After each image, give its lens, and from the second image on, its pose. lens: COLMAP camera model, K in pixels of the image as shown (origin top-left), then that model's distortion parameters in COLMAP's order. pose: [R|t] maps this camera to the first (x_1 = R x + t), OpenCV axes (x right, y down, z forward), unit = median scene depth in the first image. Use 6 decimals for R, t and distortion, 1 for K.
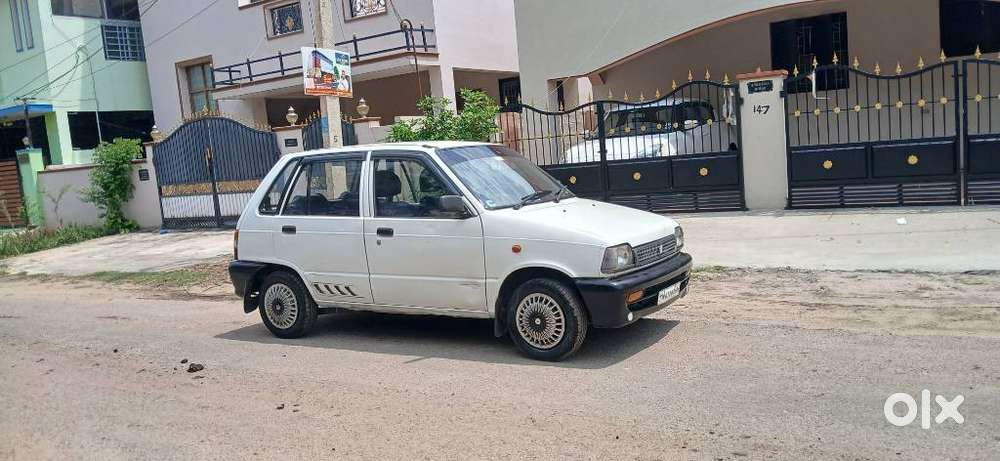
lens RADIAL K [[786.1, 0, 500.0], [0, 786.1, 230.5], [0, 0, 1]] dist [0.096493, -0.202632]
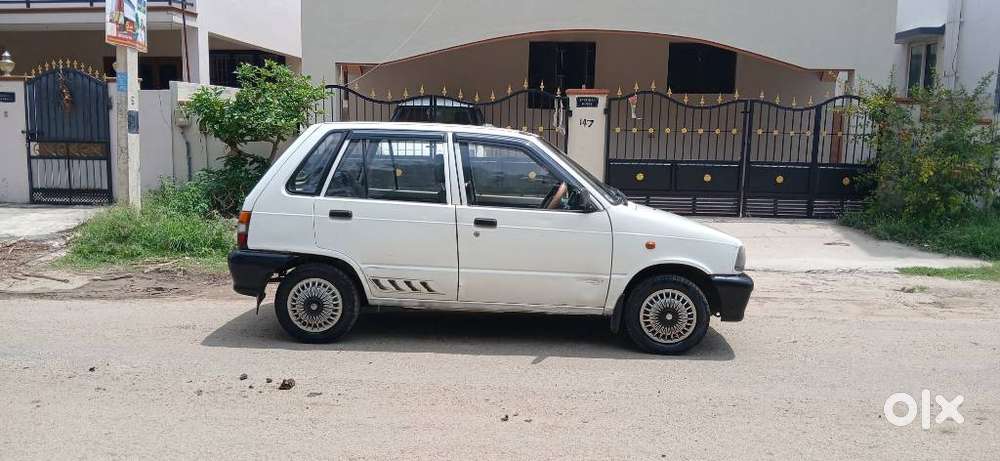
lens RADIAL K [[781.5, 0, 496.6], [0, 781.5, 232.3], [0, 0, 1]] dist [0.098761, -0.209582]
pose [[0.861187, 0.033625, 0.507175, -0.540175], [-0.037810, 0.999283, -0.002050, 0.012944], [-0.506880, -0.017411, 0.861841, 0.187995]]
